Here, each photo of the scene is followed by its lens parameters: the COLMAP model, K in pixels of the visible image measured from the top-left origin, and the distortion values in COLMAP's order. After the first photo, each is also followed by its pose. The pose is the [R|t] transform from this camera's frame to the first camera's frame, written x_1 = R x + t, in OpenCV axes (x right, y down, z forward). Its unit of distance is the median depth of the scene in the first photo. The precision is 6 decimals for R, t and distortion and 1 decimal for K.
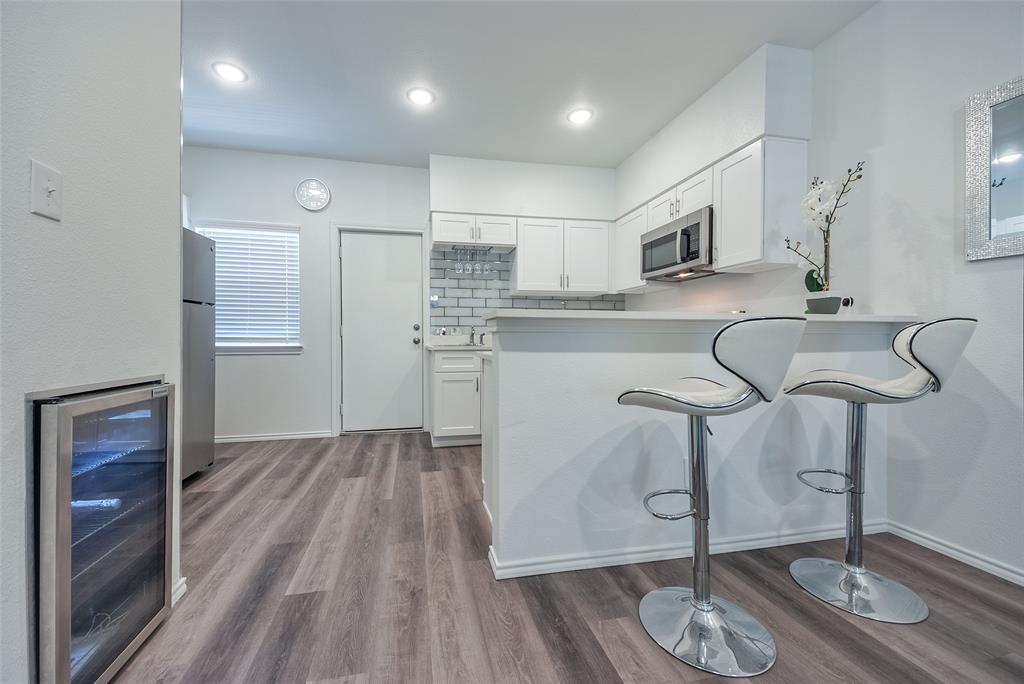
lens RADIAL K [[375.5, 0, 483.9], [0, 375.5, 341.6], [0, 0, 1]] dist [0.007945, -0.006999]
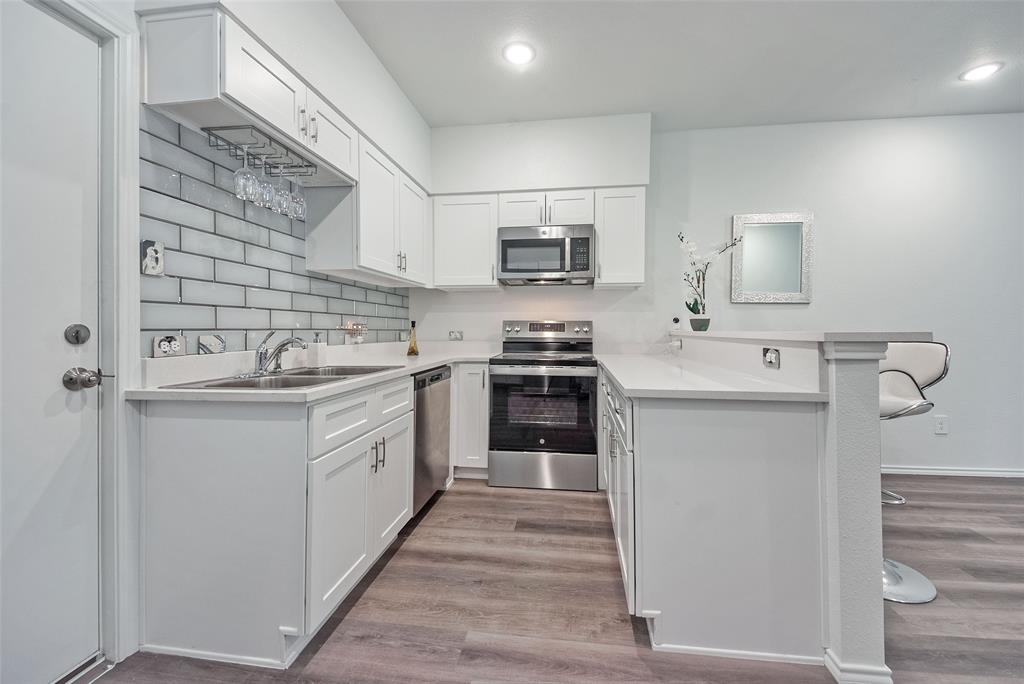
lens RADIAL K [[397.4, 0, 517.2], [0, 397.4, 325.8], [0, 0, 1]] dist [0.008297, -0.007971]
pose [[0.313370, 0.011520, 0.949561, -0.582685], [0.012921, 0.999782, -0.016394, -0.053847], [-0.949543, 0.017406, 0.313153, 0.894023]]
